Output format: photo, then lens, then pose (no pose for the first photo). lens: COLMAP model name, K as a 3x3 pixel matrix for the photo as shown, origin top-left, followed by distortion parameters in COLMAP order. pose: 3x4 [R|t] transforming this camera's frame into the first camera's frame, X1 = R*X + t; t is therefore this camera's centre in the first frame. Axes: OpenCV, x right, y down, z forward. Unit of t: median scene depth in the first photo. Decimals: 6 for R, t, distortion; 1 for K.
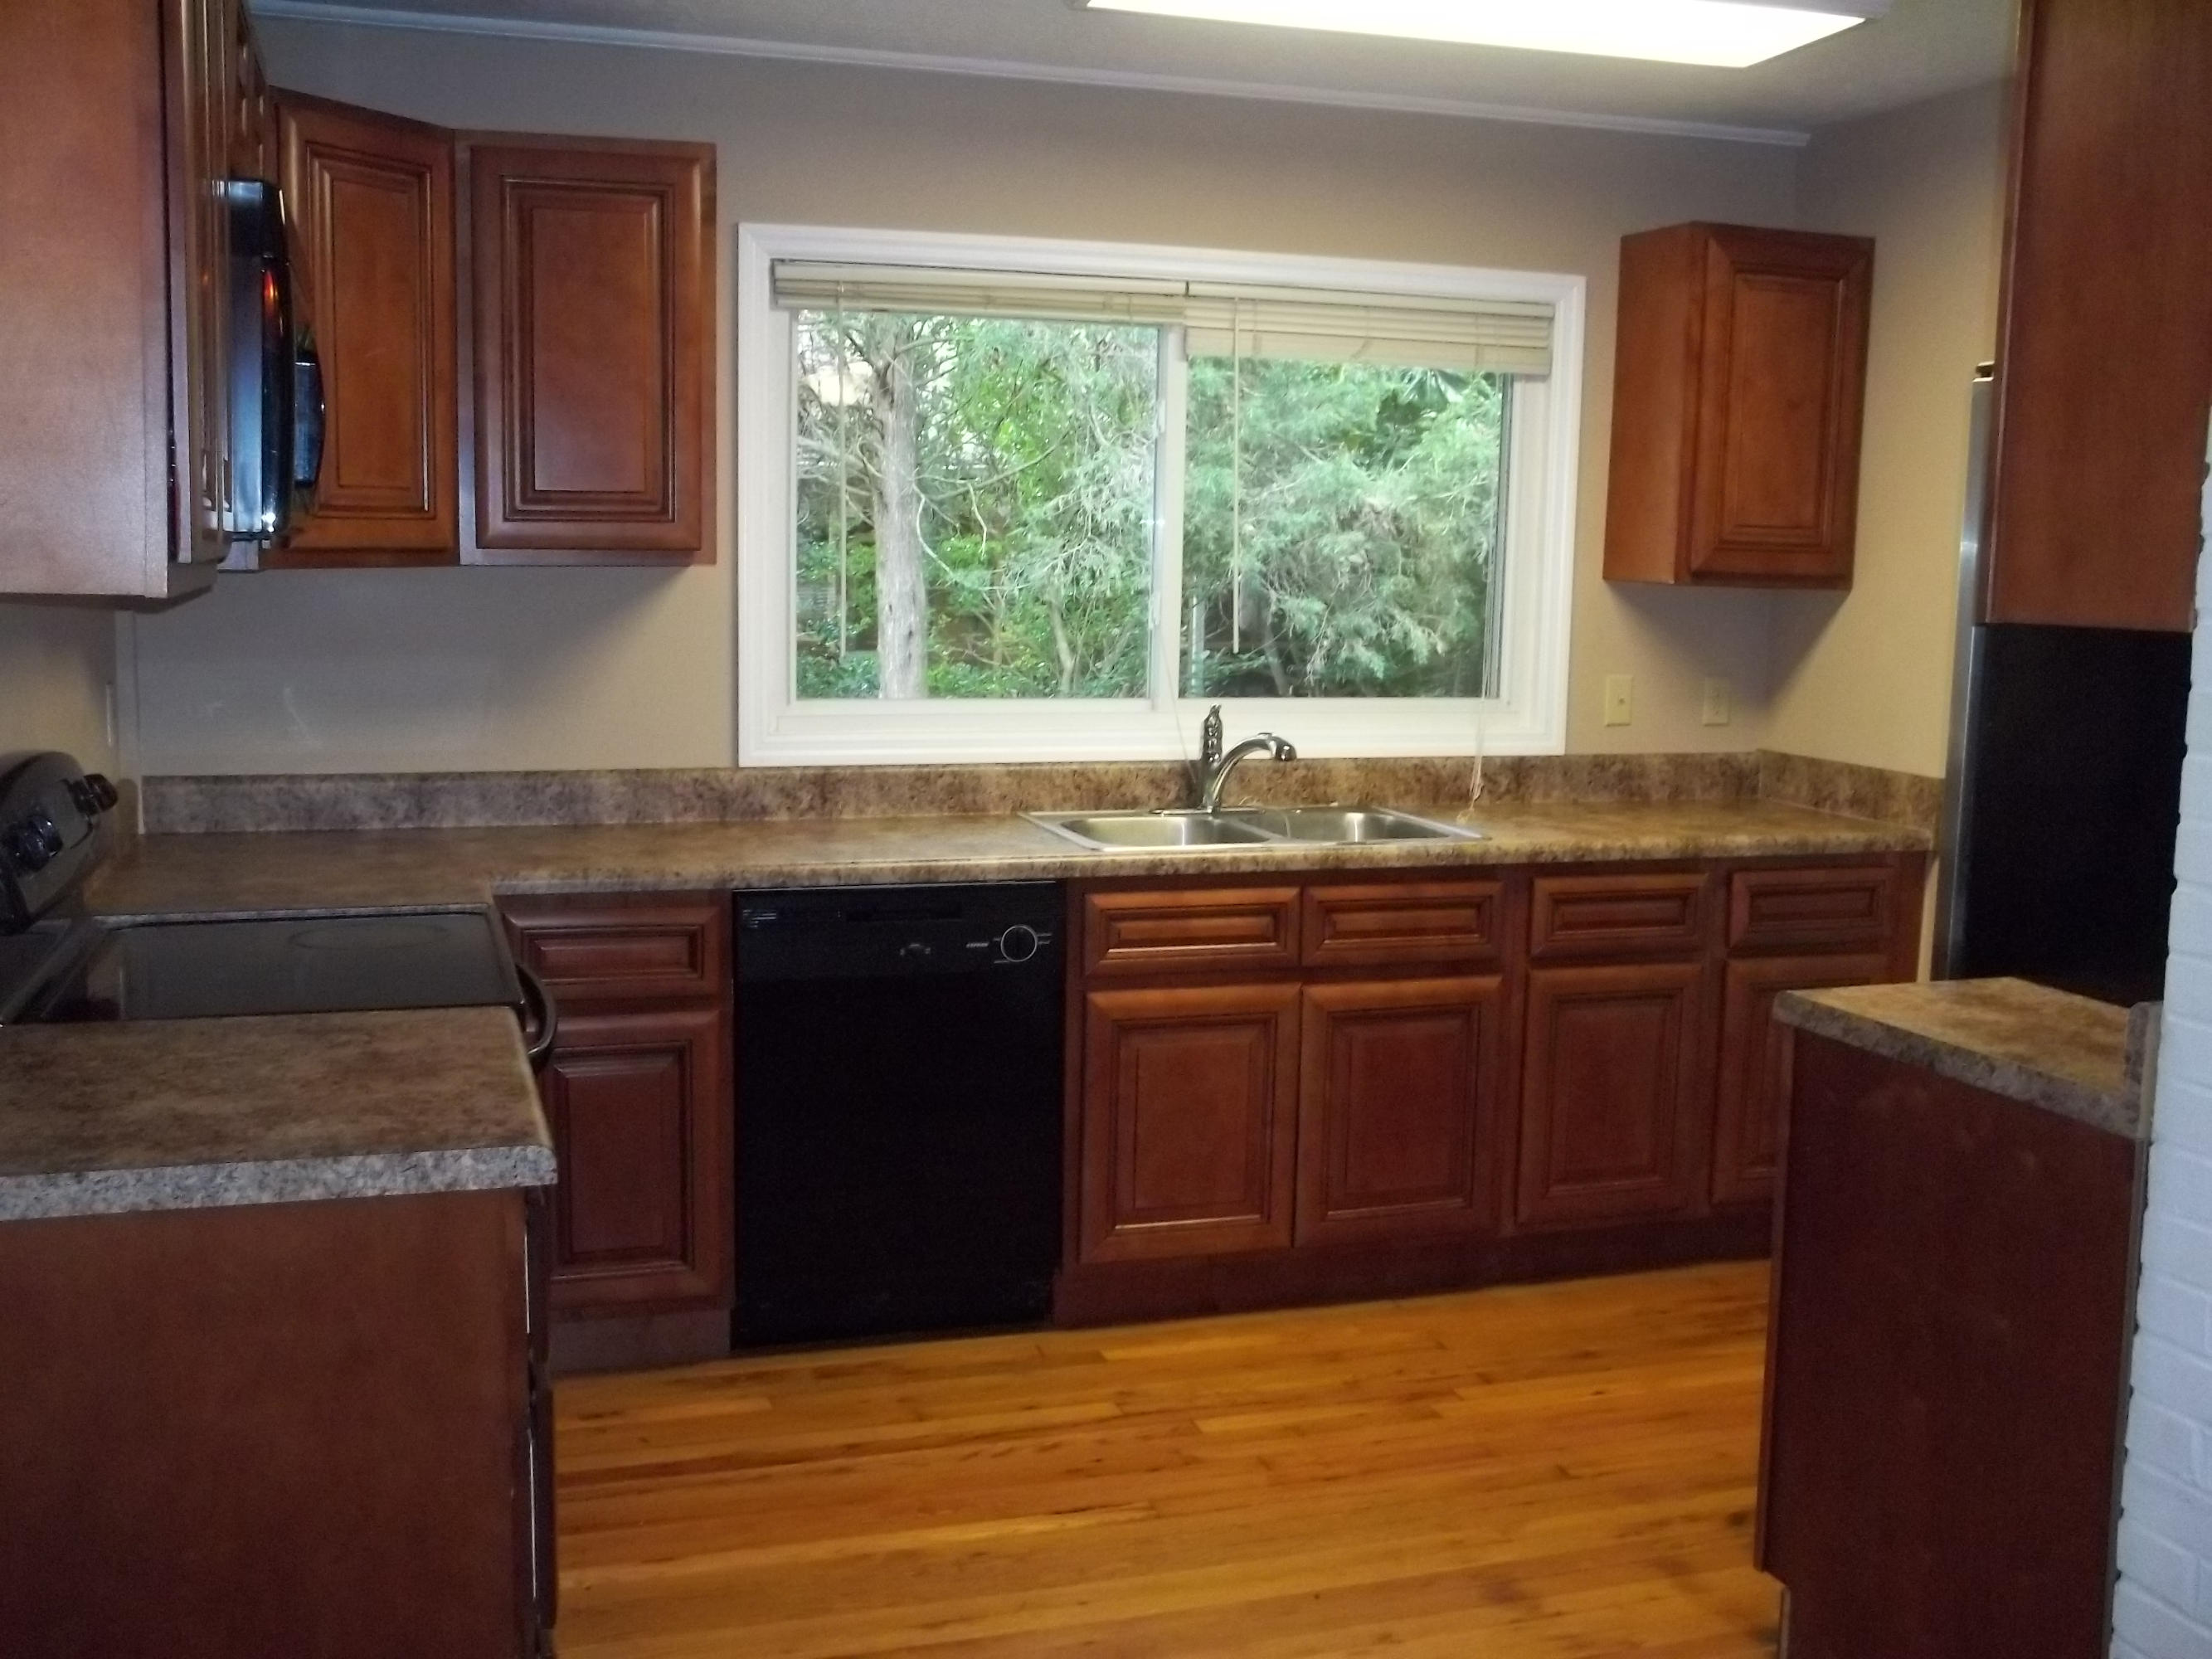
lens RADIAL K [[2203.1, 0, 1117.6], [0, 2203.1, 833.8], [0, 0, 1]] dist [-0.105799, 0.172717]
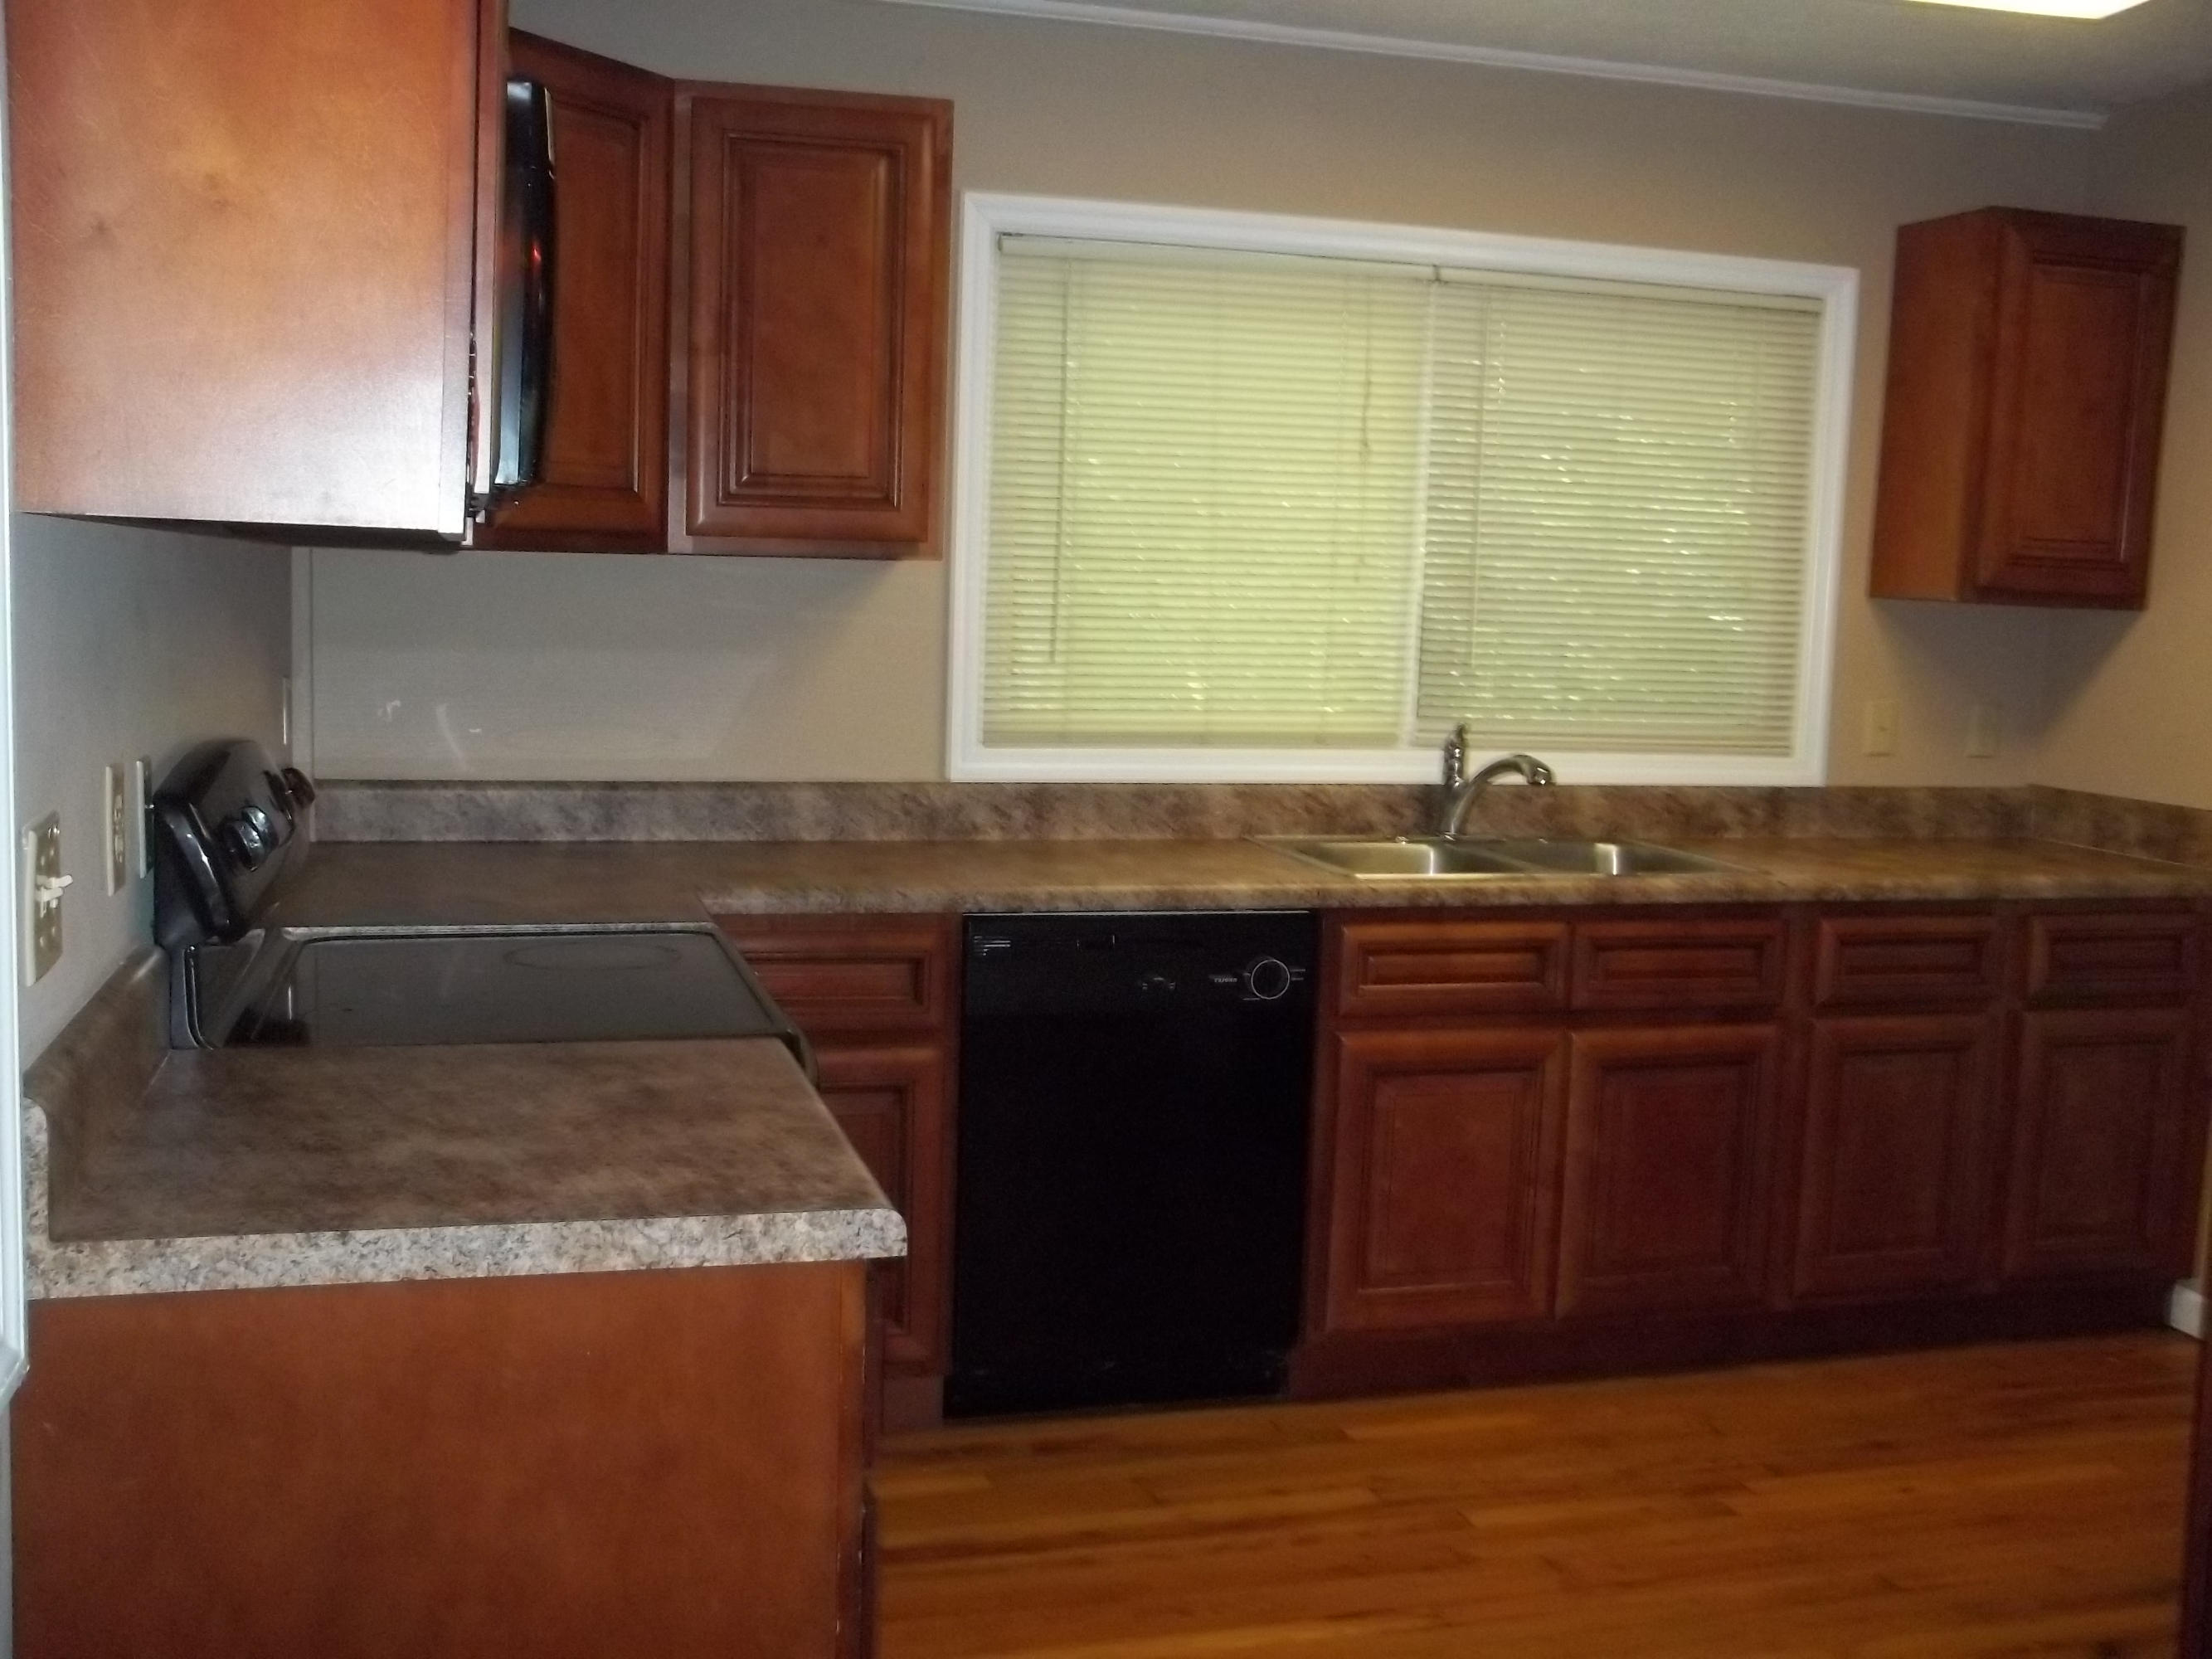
lens RADIAL K [[2203.1, 0, 1117.6], [0, 2203.1, 833.8], [0, 0, 1]] dist [-0.105799, 0.172717]
pose [[0.999214, 0.017262, -0.035689, -0.073052], [-0.017916, 0.999676, -0.018075, 0.007280], [0.035365, 0.018701, 0.999199, 0.085340]]
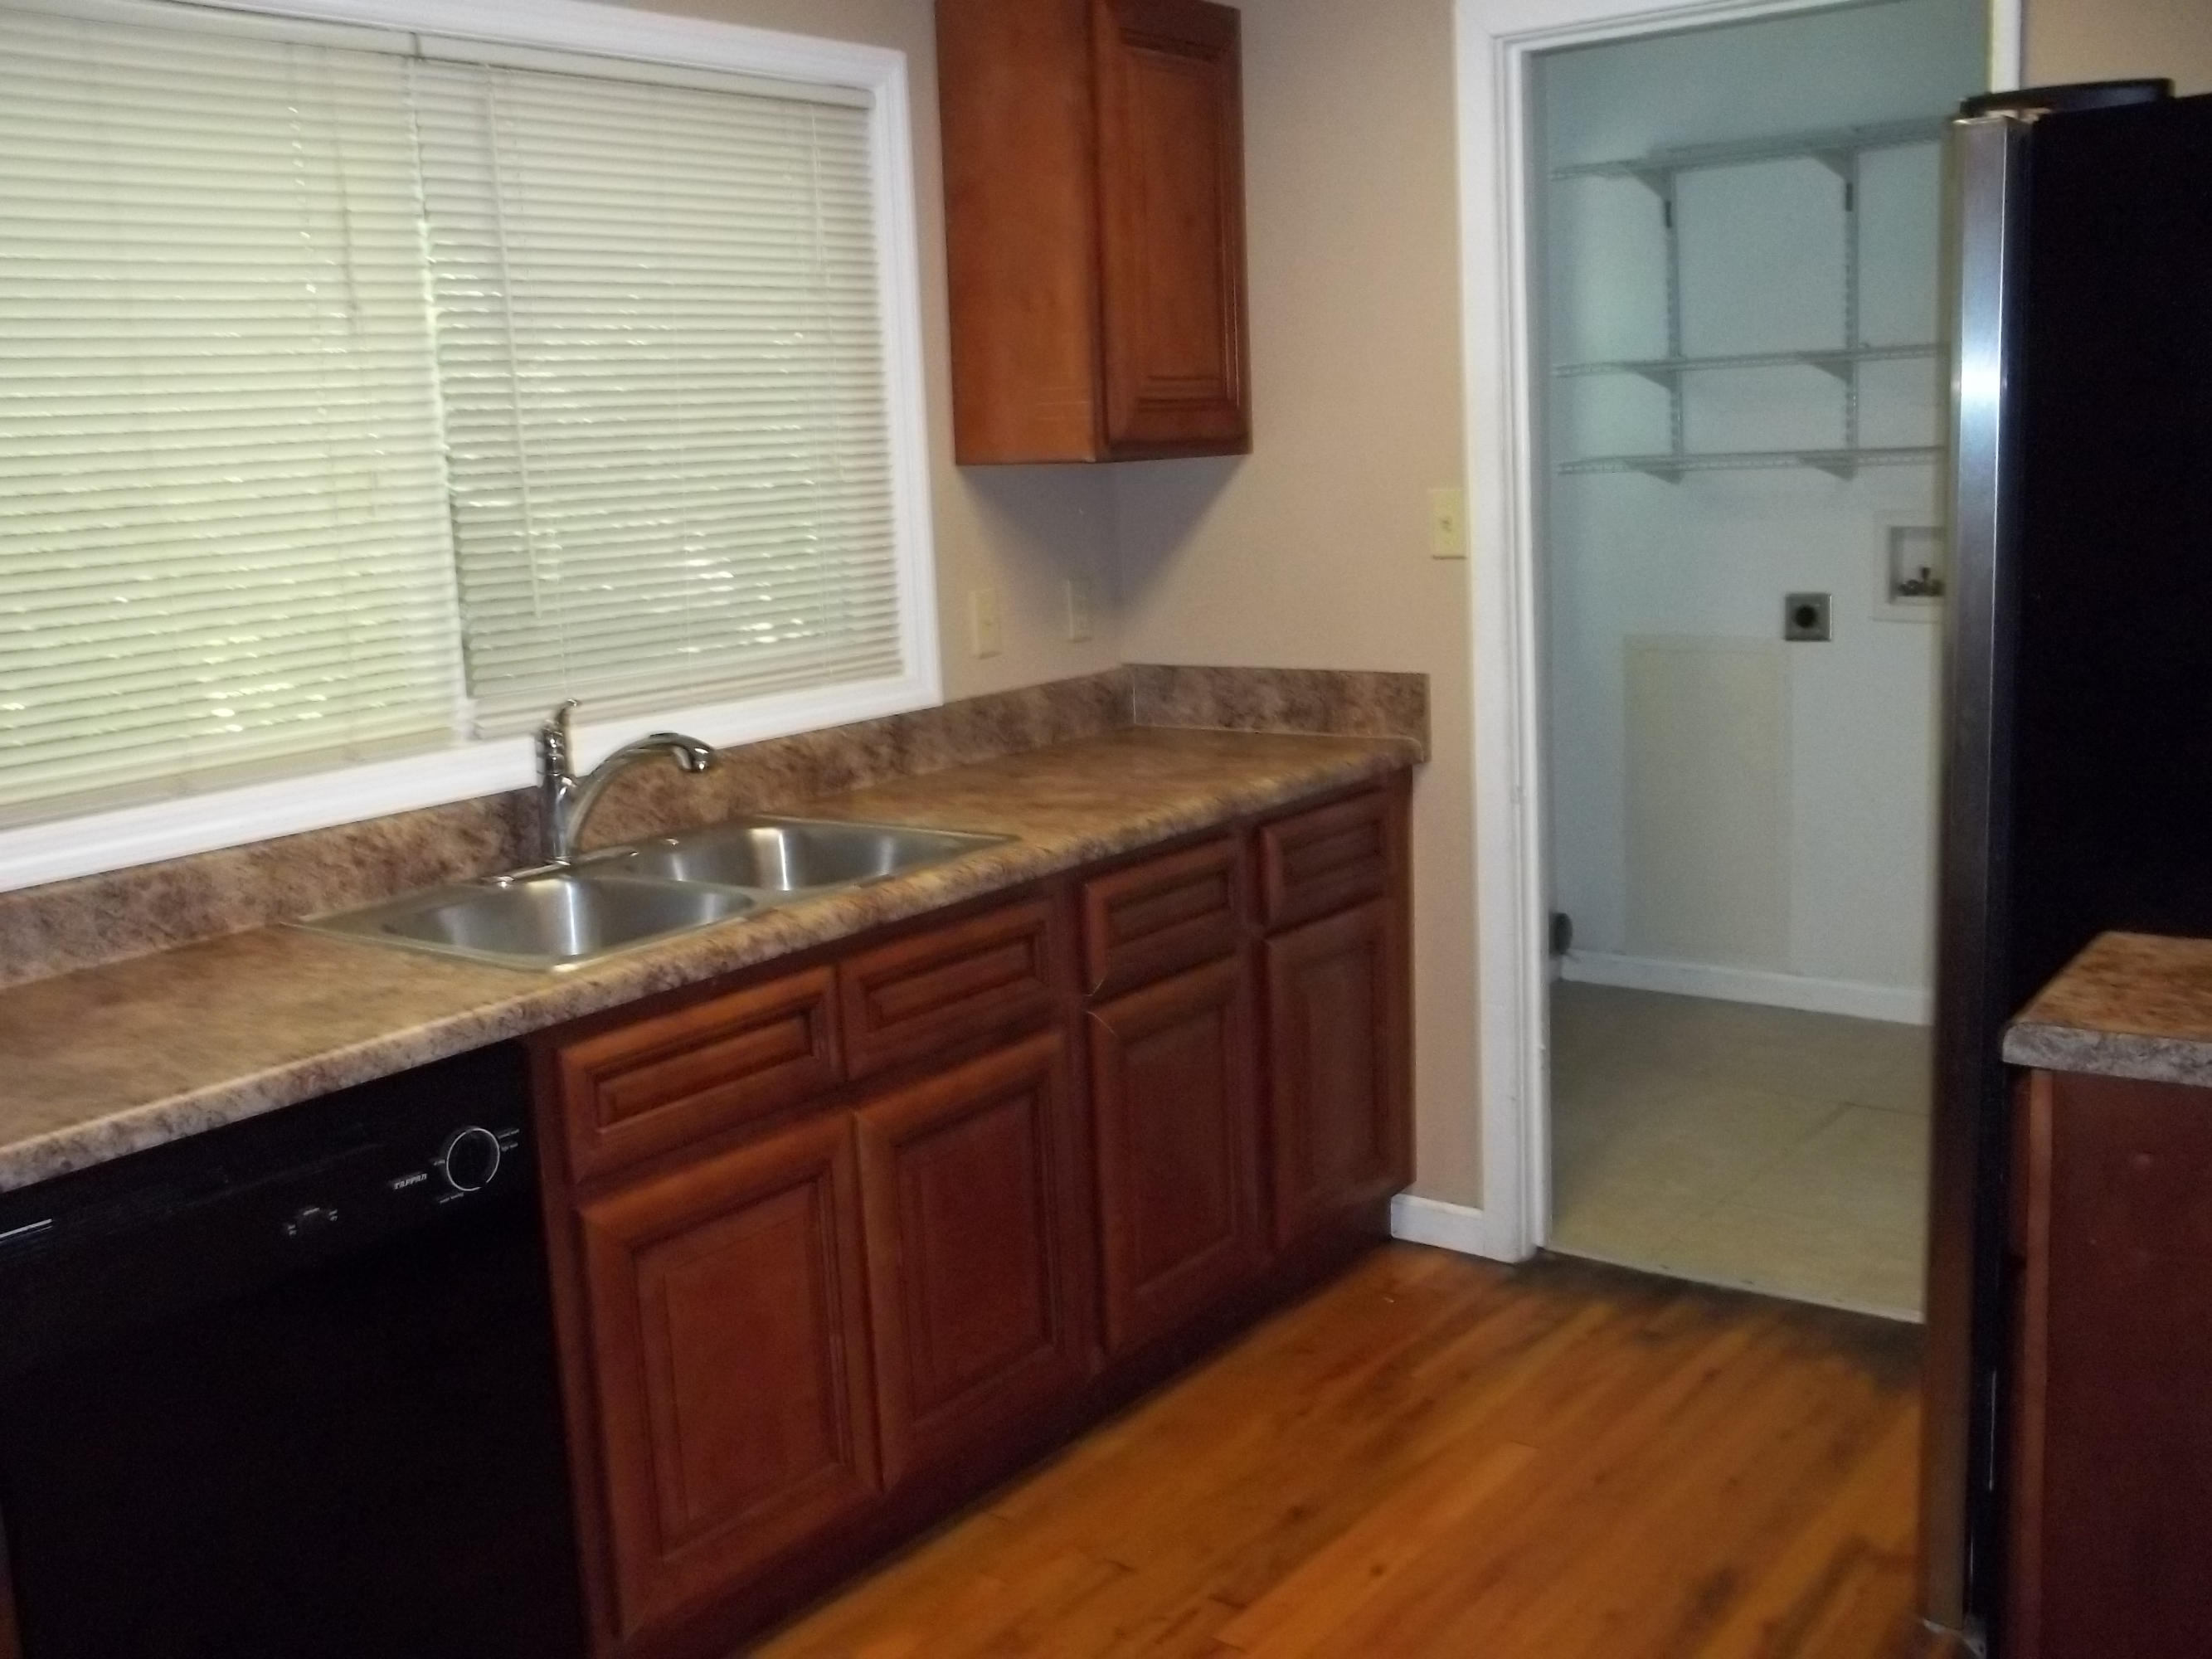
lens RADIAL K [[2203.1, 0, 1117.6], [0, 2203.1, 833.8], [0, 0, 1]] dist [-0.105799, 0.172717]
pose [[0.822844, -0.162980, 0.544395, -0.195068], [0.141317, 0.986582, 0.081763, -0.054674], [-0.550416, 0.009654, 0.834835, 0.414795]]
